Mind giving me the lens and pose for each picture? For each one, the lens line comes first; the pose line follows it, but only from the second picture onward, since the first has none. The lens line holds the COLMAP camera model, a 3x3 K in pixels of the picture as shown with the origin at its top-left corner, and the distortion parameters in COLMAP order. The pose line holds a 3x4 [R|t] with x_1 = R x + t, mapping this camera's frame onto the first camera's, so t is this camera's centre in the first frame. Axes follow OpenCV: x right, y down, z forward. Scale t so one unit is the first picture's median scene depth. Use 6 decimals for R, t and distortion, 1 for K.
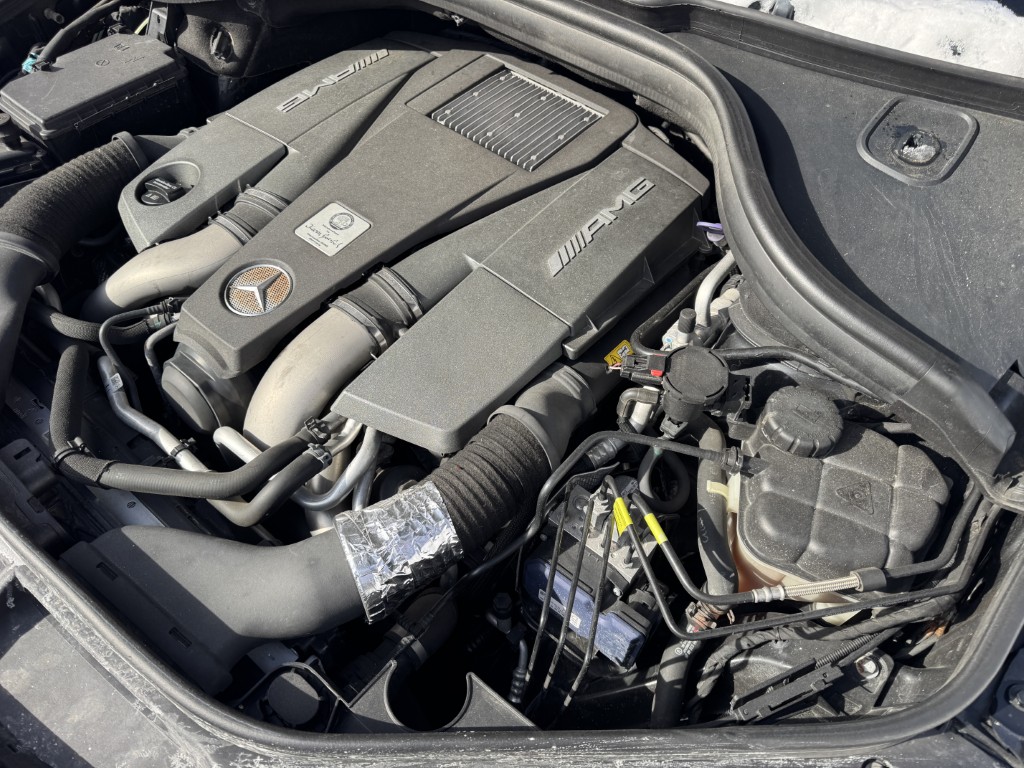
lens RADIAL K [[723.6, 0, 509.2], [0, 723.6, 415.0], [0, 0, 1]] dist [-0.019458, 0.002148]
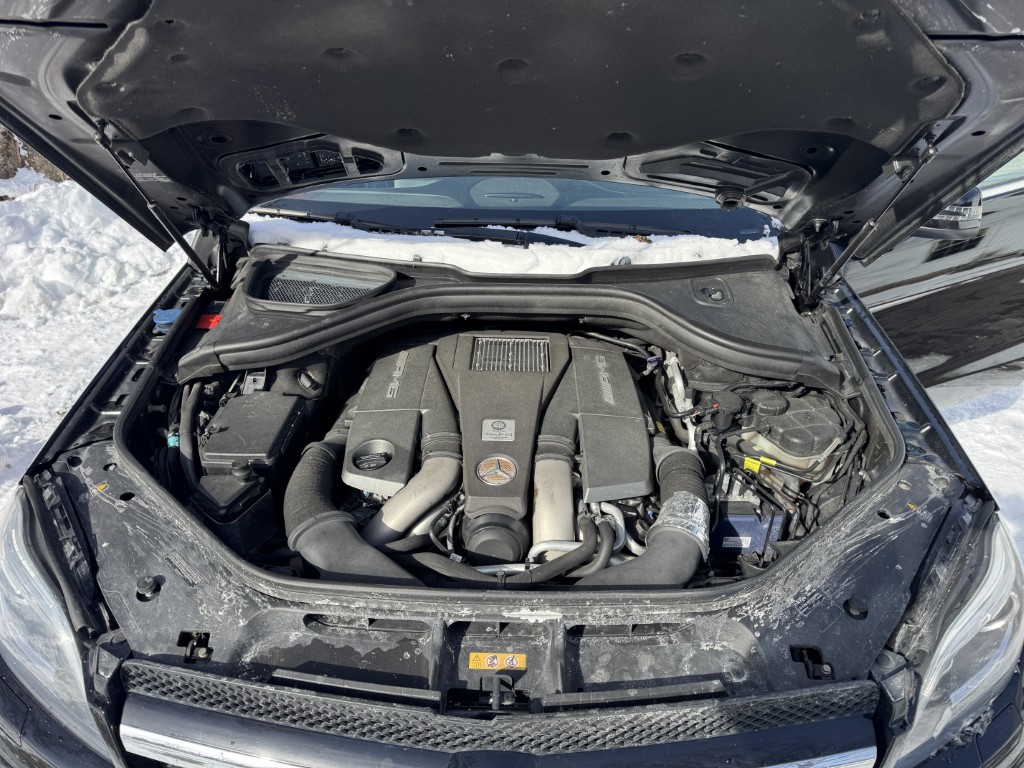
lens RADIAL K [[723.6, 0, 509.2], [0, 723.6, 415.0], [0, 0, 1]] dist [-0.019458, 0.002148]
pose [[0.790369, -0.346346, 0.505332, -1.094922], [0.506540, 0.833396, -0.221061, 0.100775], [-0.344578, 0.430691, 0.834129, -0.445909]]
